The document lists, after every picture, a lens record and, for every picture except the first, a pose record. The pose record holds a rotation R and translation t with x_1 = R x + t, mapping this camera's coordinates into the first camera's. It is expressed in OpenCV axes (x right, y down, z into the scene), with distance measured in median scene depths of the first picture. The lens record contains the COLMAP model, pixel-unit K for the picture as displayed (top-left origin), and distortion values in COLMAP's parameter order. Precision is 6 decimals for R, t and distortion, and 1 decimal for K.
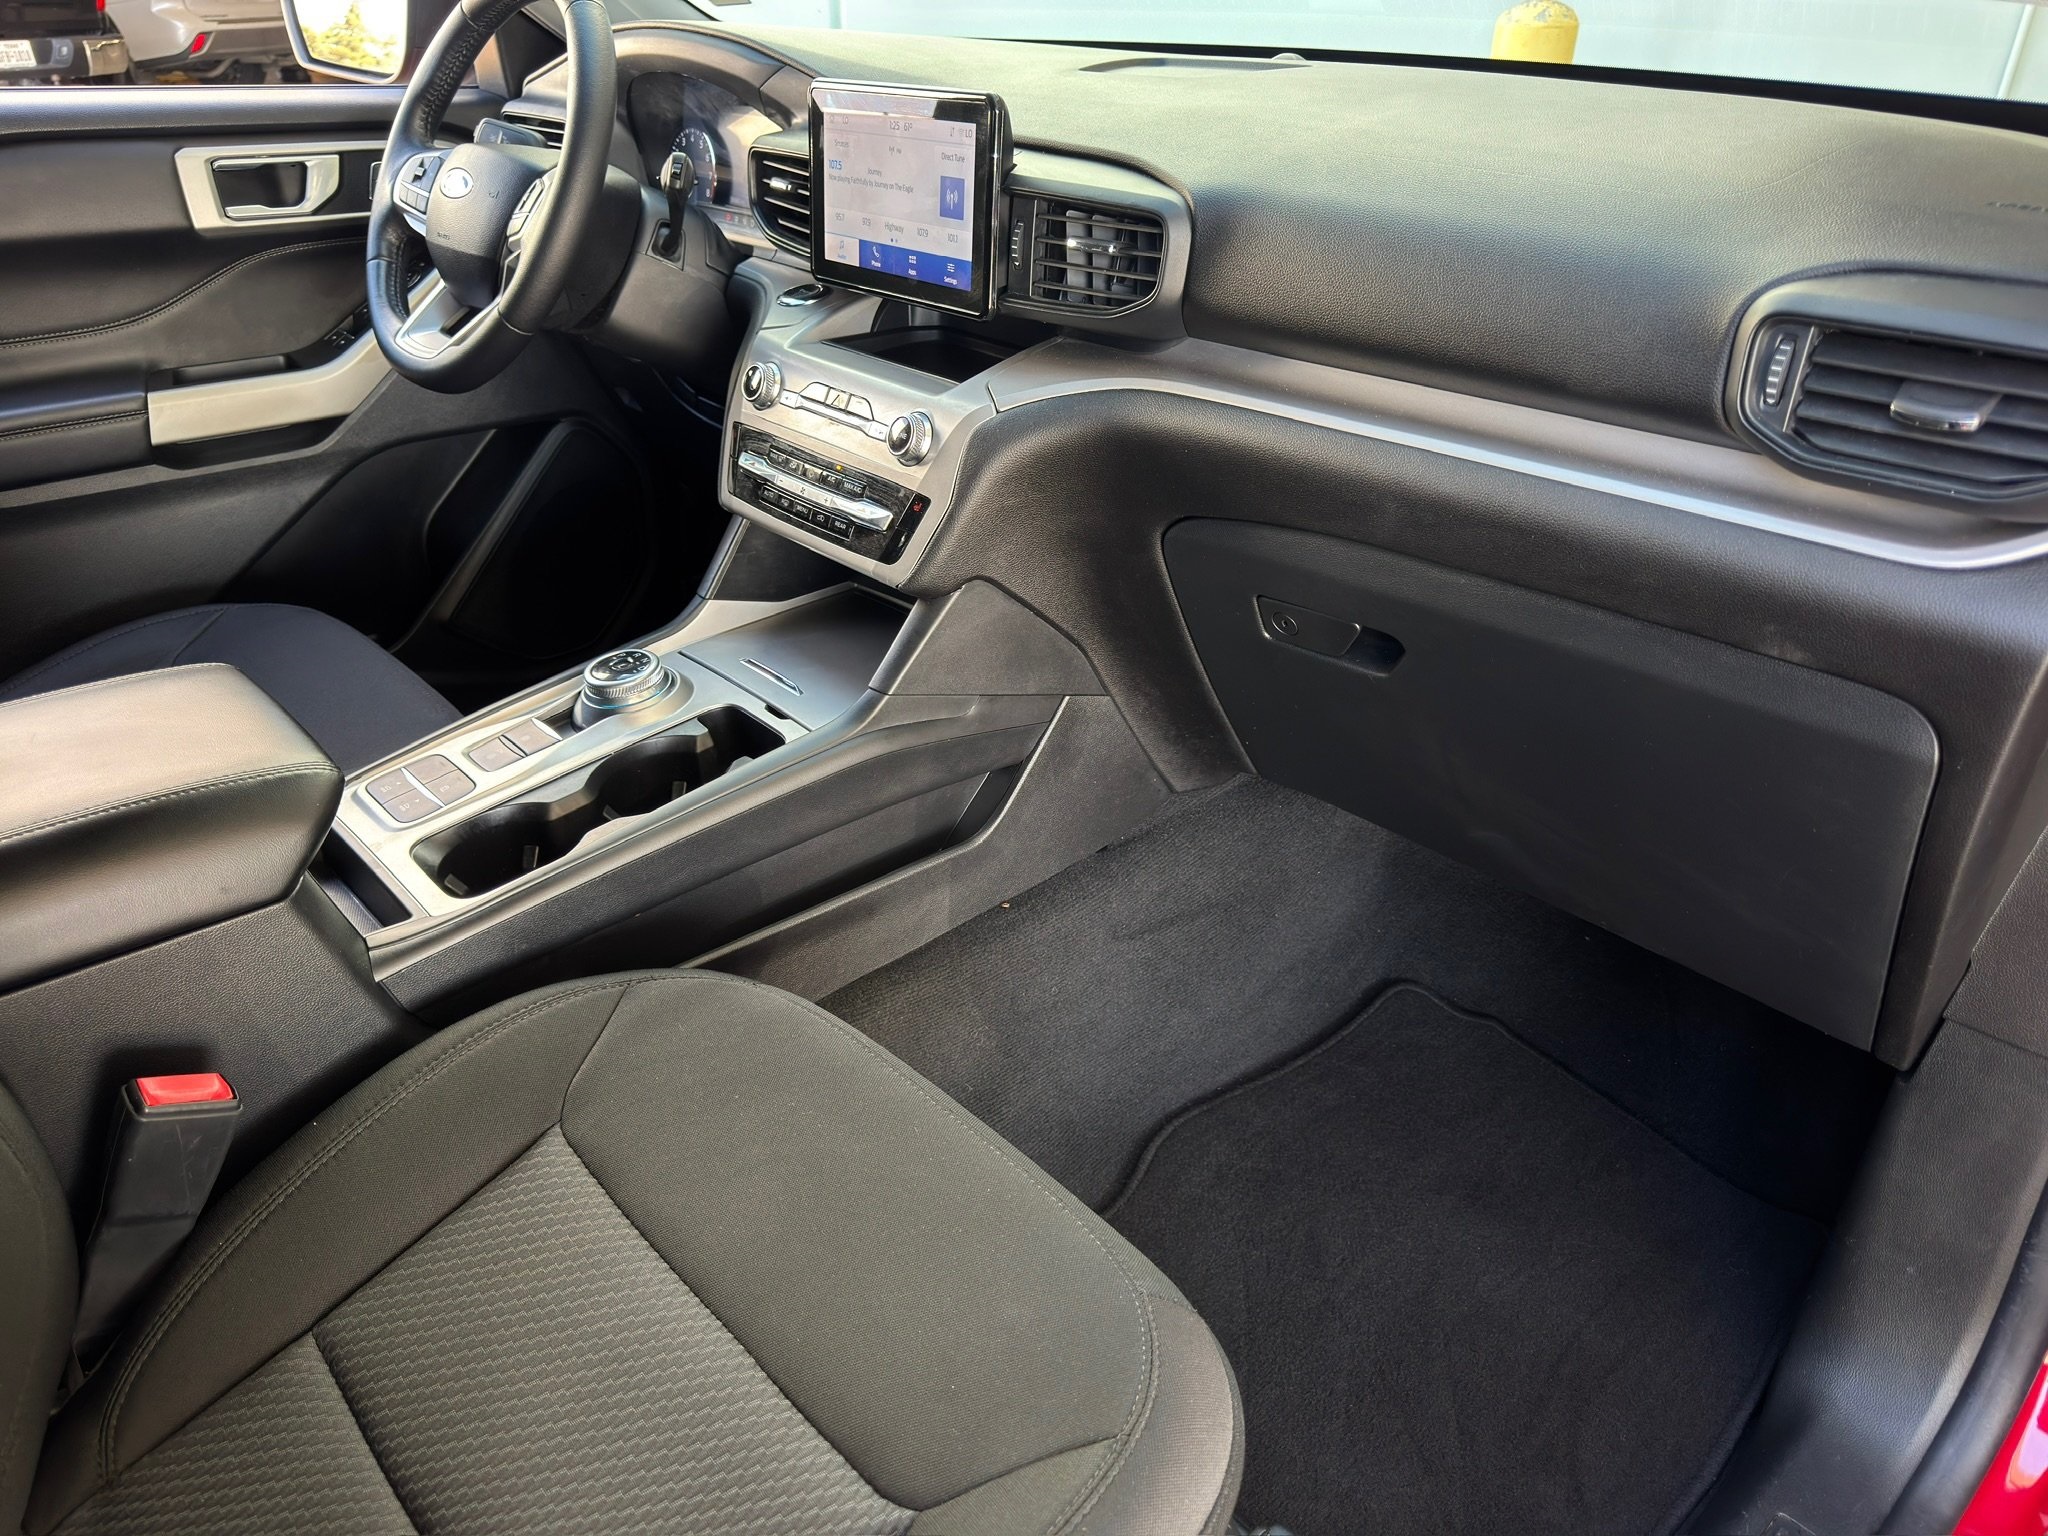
lens RADIAL K [[1432.1, 0, 1024.0], [0, 1432.1, 768.0], [0, 0, 1]] dist [0.019729, -0.000862]
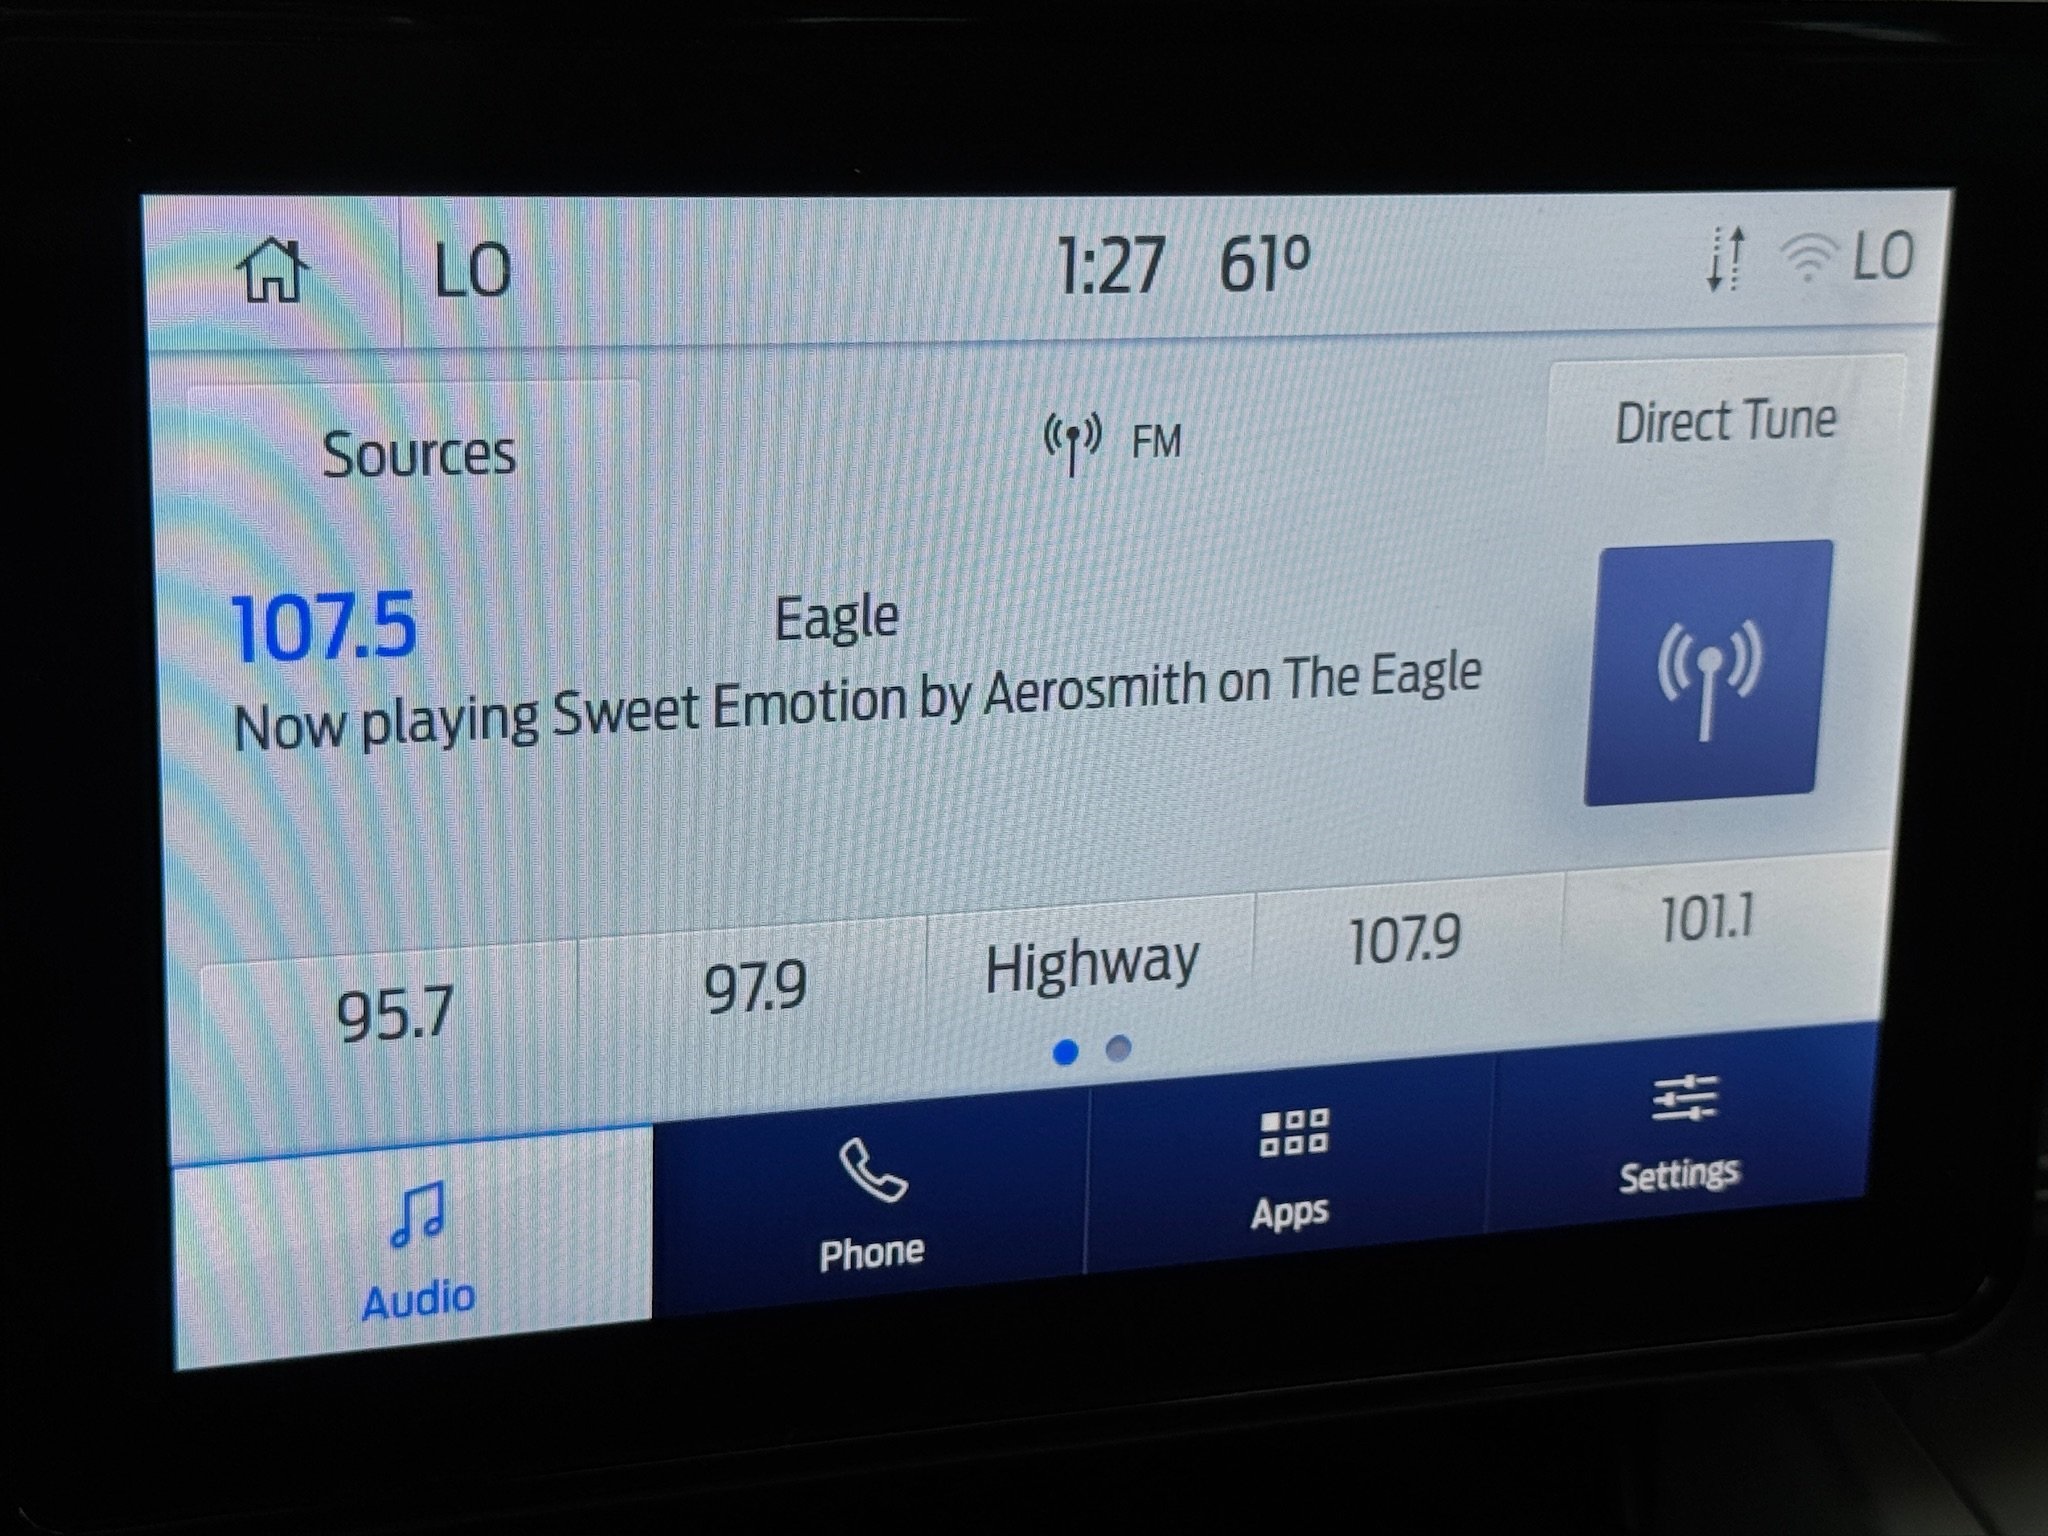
lens RADIAL K [[3757.4, 0, 1024.0], [0, 3757.4, 768.0], [0, 0, 1]] dist [0.082844, 0.071439]
pose [[0.380069, -0.237948, 0.893828, -0.405044], [0.408839, 0.910038, 0.068419, -0.421927], [-0.829698, 0.339428, 0.443160, 0.847880]]
